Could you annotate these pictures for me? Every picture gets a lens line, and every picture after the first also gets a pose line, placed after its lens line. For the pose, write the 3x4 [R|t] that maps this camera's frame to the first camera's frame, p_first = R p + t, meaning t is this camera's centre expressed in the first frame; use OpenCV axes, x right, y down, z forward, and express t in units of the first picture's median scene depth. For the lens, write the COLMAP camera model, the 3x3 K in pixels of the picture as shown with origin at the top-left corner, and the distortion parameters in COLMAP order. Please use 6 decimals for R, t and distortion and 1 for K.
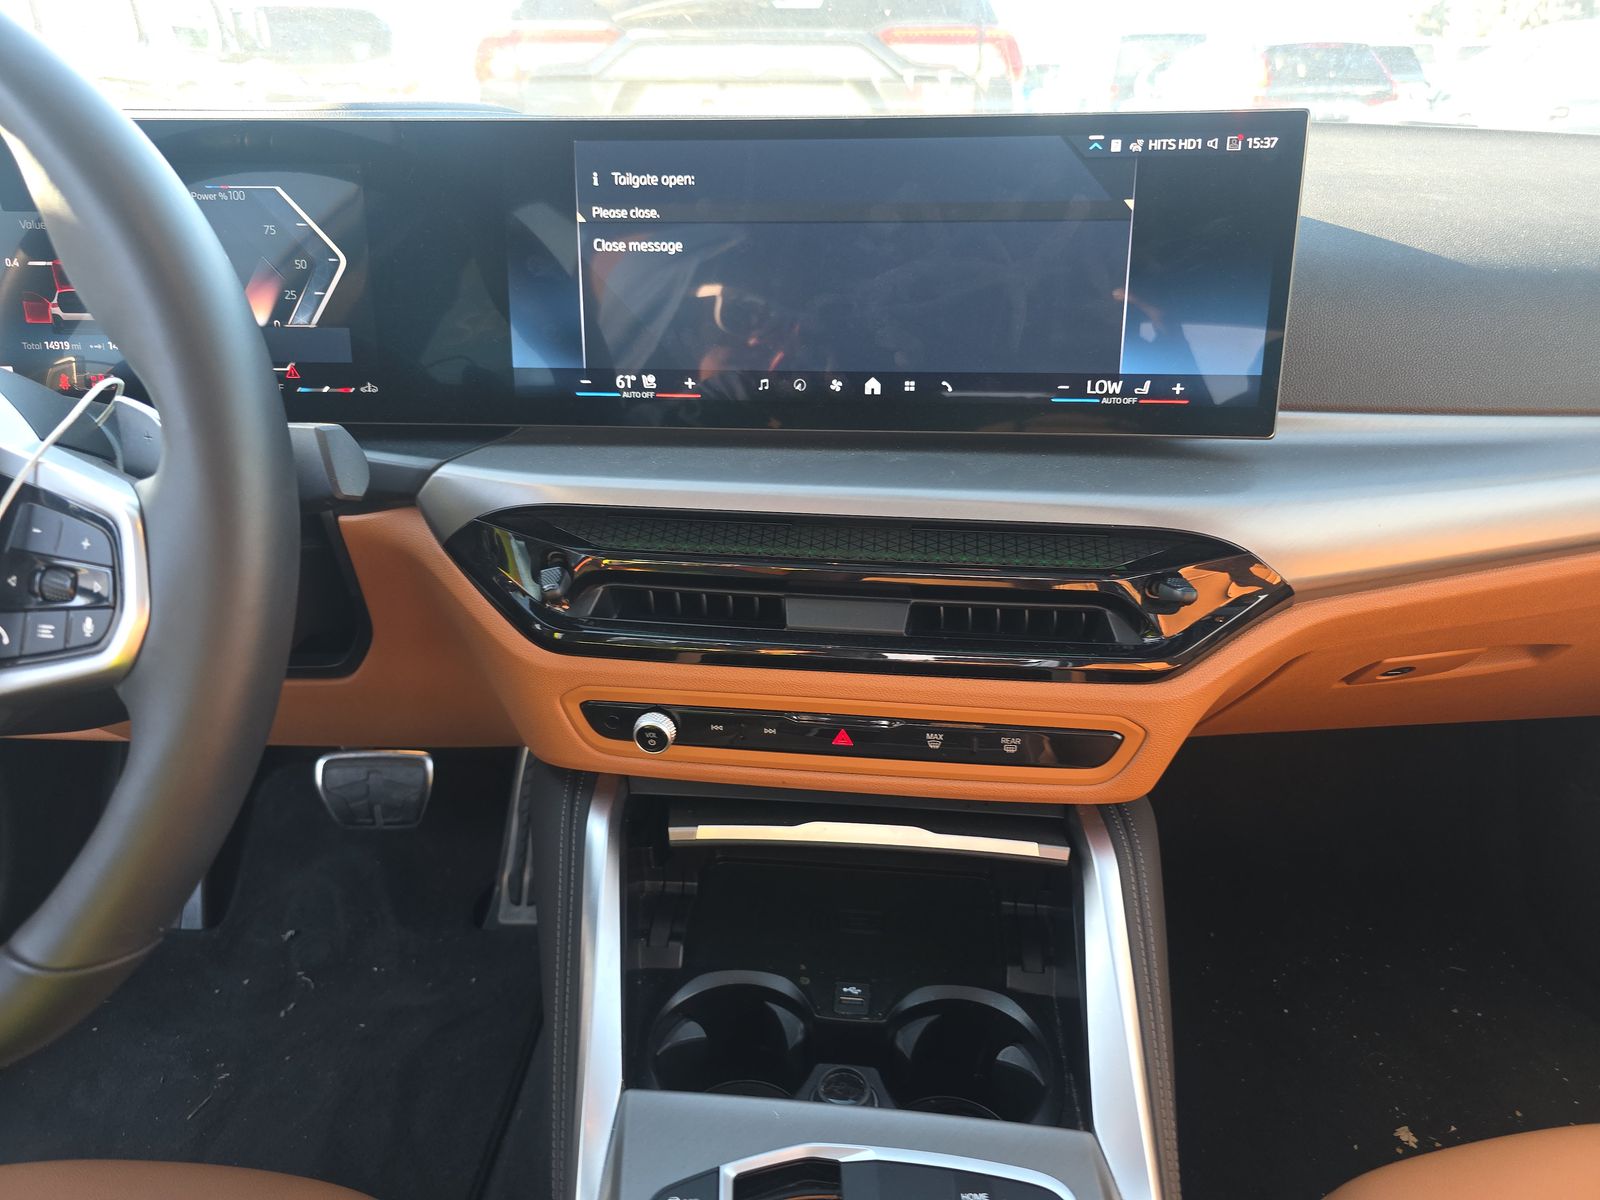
lens RADIAL K [[1073.5, 0, 791.0], [0, 1073.5, 590.0], [0, 0, 1]] dist [0.014289, -0.026662]
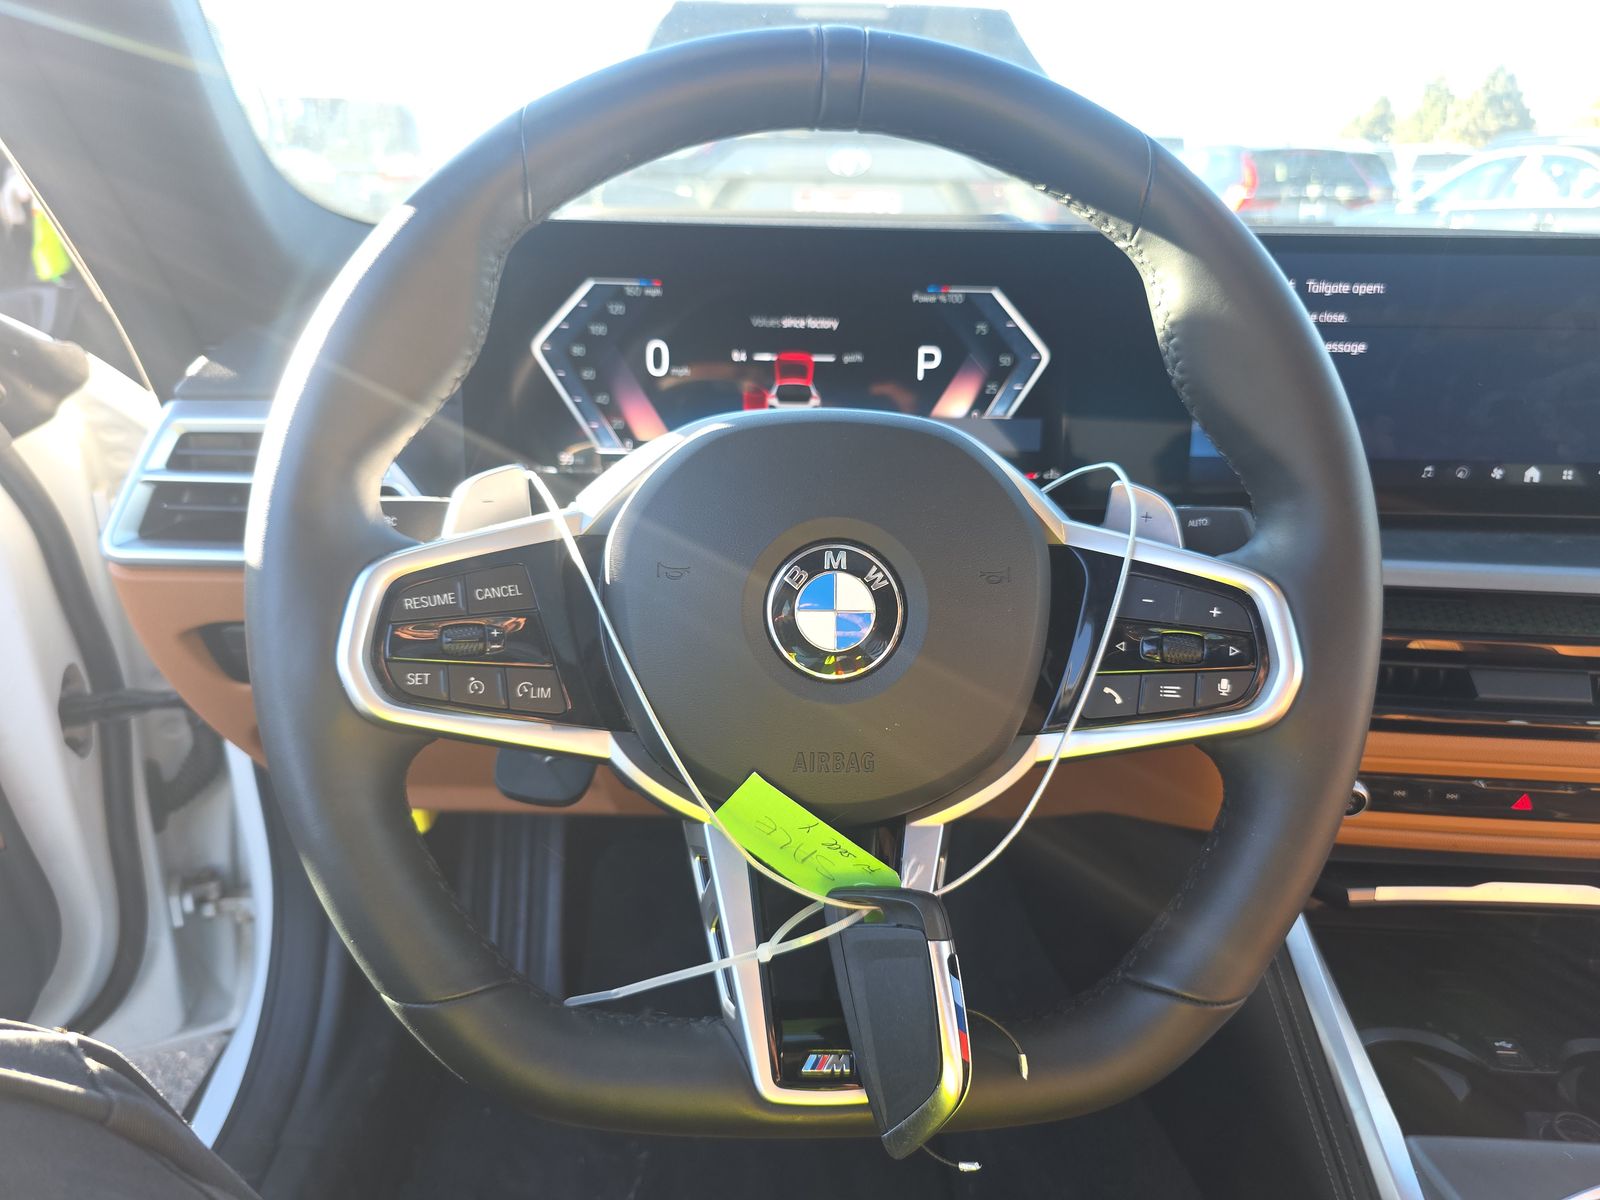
lens RADIAL K [[1073.5, 0, 811.6], [0, 1073.5, 606.6], [0, 0, 1]] dist [0.014289, -0.026662]
pose [[0.999711, 0.002738, 0.023866, -0.676383], [-0.001215, 0.997975, -0.063600, 0.013174], [-0.023991, 0.063552, 0.997690, -0.059029]]
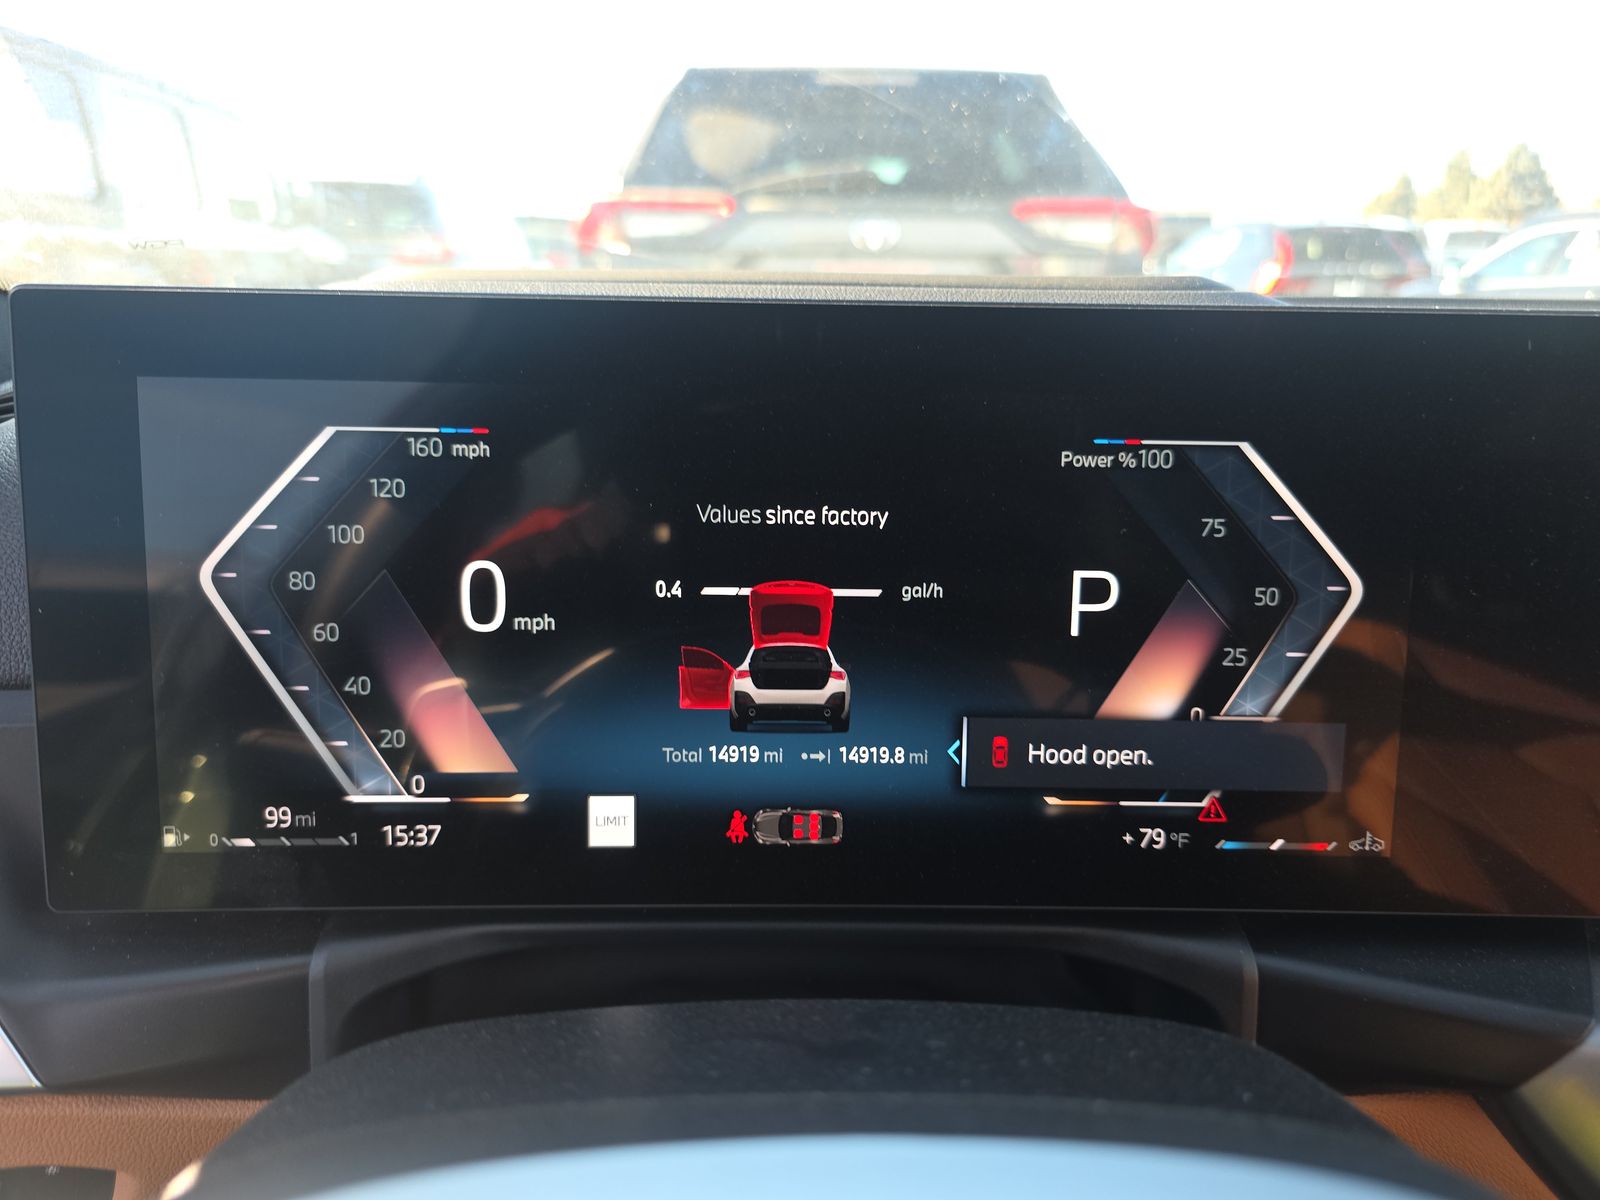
lens RADIAL K [[1073.5, 0, 799.2], [0, 1073.5, 603.7], [0, 0, 1]] dist [0.014289, -0.026662]
pose [[0.999968, 0.007005, -0.003964, -0.663356], [-0.007473, 0.990937, -0.134118, -0.233880], [0.002988, 0.134143, 0.990957, 0.524312]]
